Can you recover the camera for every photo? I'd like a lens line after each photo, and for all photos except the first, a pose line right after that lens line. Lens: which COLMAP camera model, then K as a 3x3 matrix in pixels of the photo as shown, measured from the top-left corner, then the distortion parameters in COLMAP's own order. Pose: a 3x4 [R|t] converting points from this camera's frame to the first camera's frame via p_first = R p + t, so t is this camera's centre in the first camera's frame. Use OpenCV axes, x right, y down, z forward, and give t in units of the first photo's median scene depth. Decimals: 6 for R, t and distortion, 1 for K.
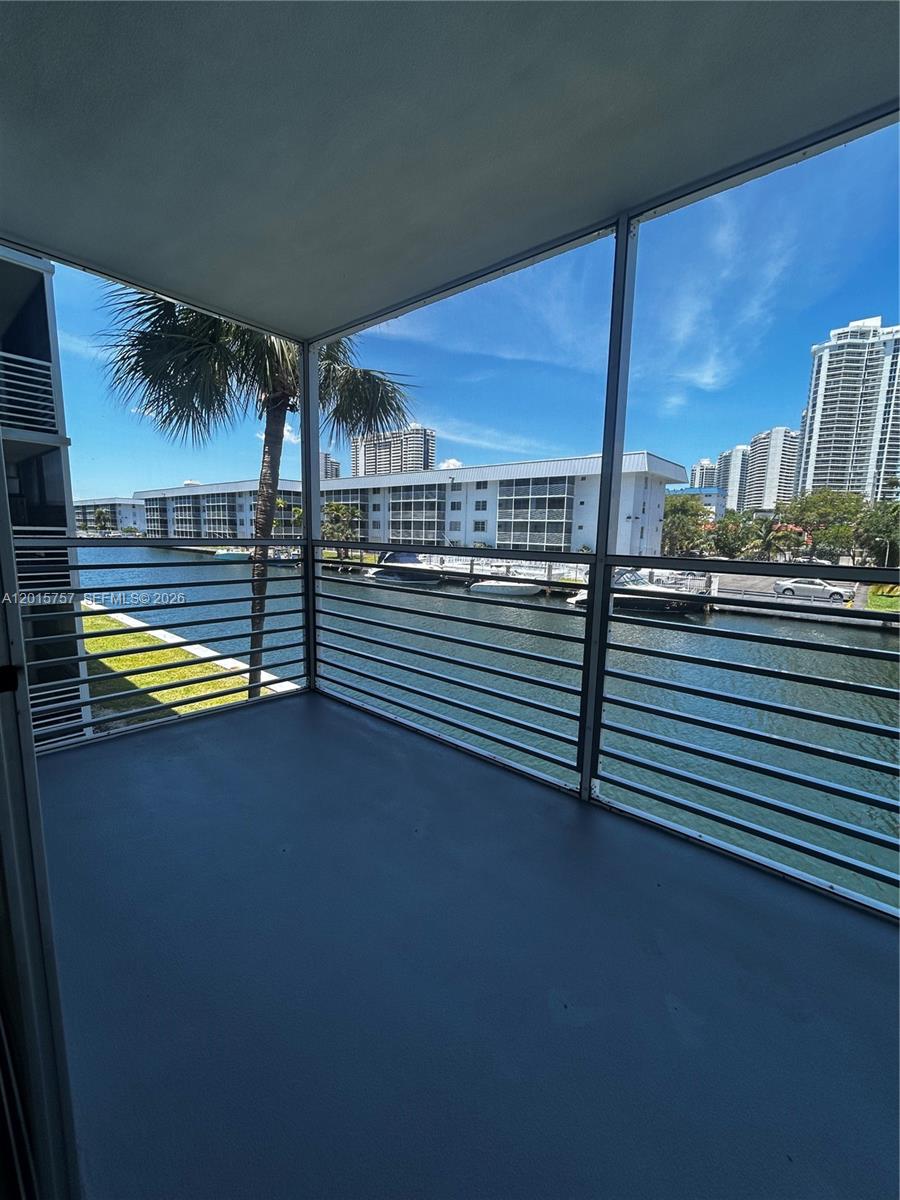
lens RADIAL K [[484.4, 0, 447.7], [0, 484.4, 602.4], [0, 0, 1]] dist [-0.001547, 0.000515]
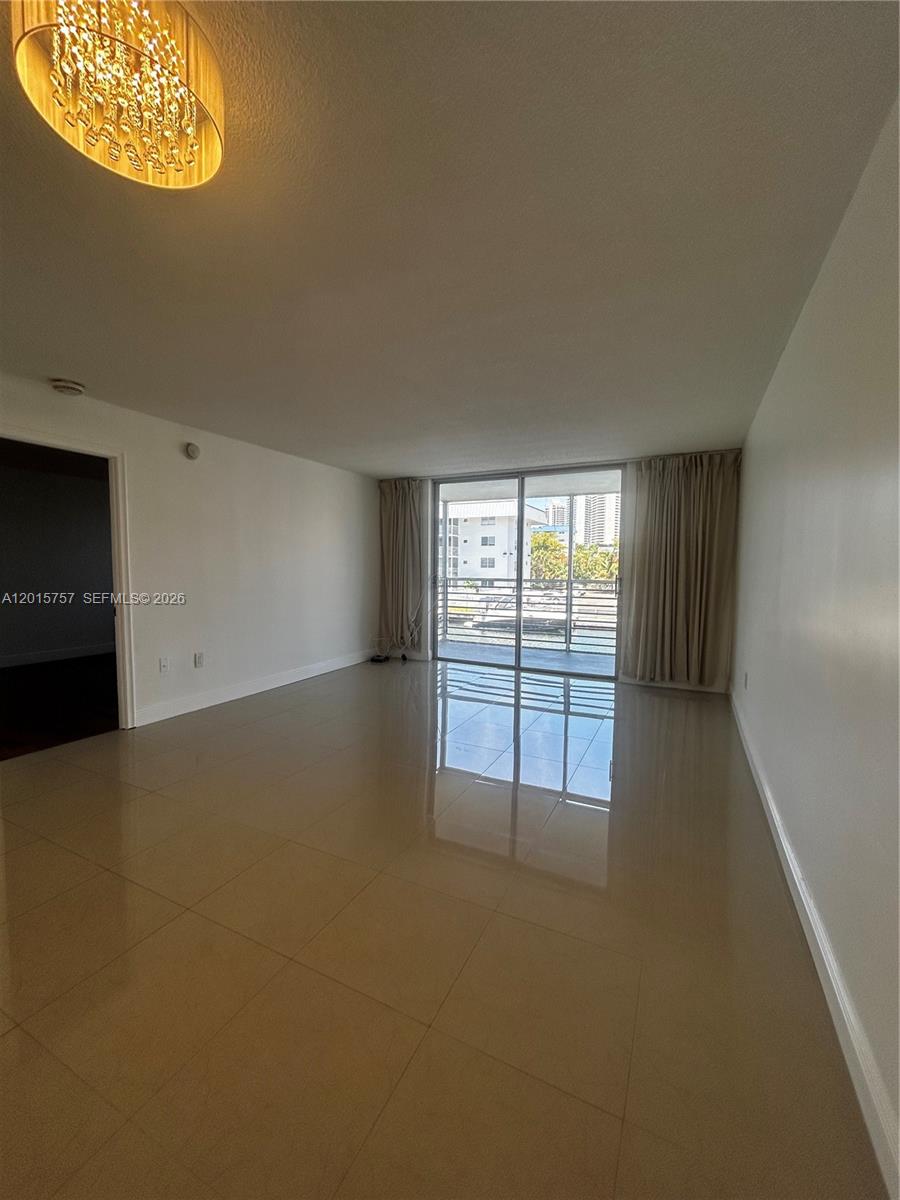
lens RADIAL K [[484.4, 0, 447.7], [0, 484.4, 602.4], [0, 0, 1]] dist [-0.001547, 0.000515]
pose [[0.966801, -0.032921, 0.253401, -0.054648], [0.050306, 0.996780, -0.062434, 0.008942], [-0.250530, 0.073109, 0.965344, -0.083407]]
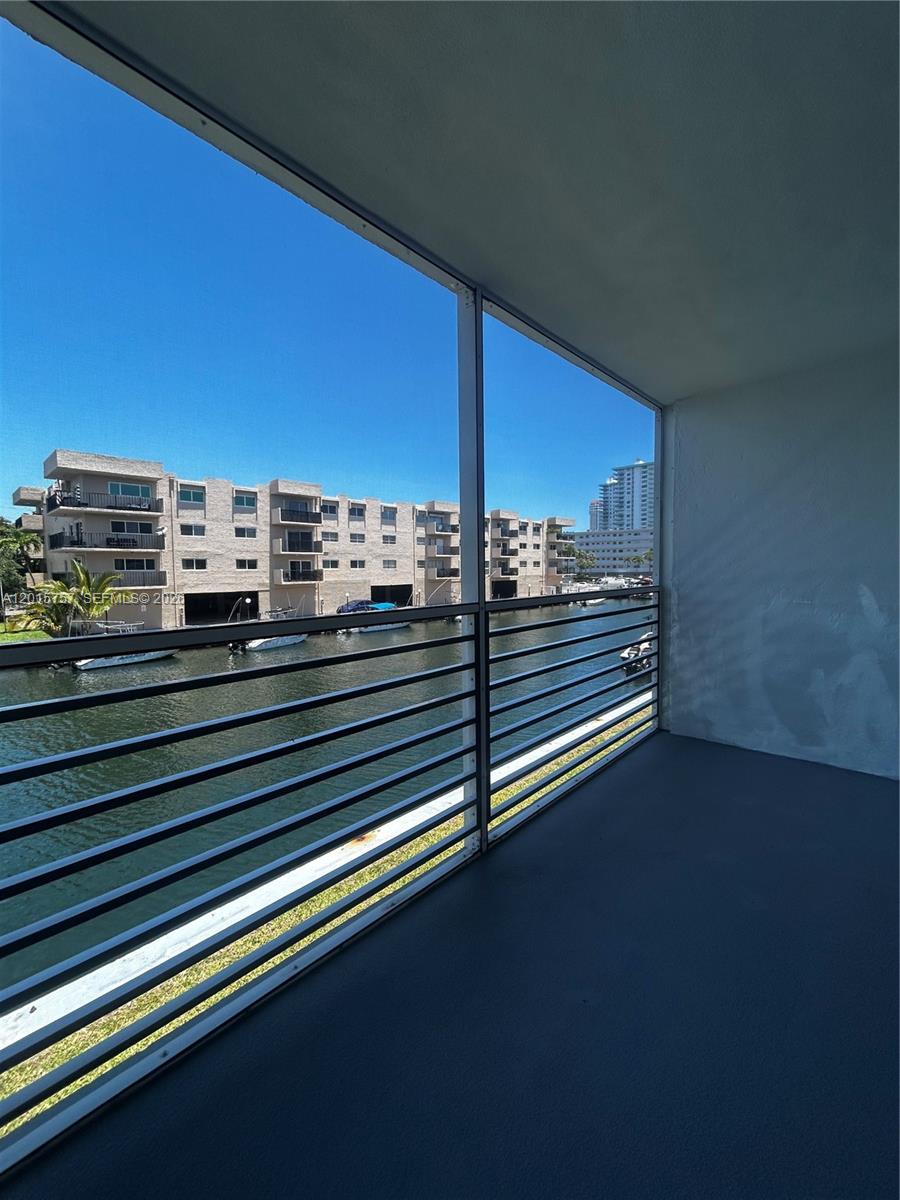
lens RADIAL K [[484.4, 0, 447.7], [0, 484.4, 602.4], [0, 0, 1]] dist [-0.001547, 0.000515]
pose [[0.036317, -0.090458, 0.995238, -0.023992], [0.159065, 0.983722, 0.083607, -0.008594], [-0.986600, 0.155271, 0.050115, 0.038142]]
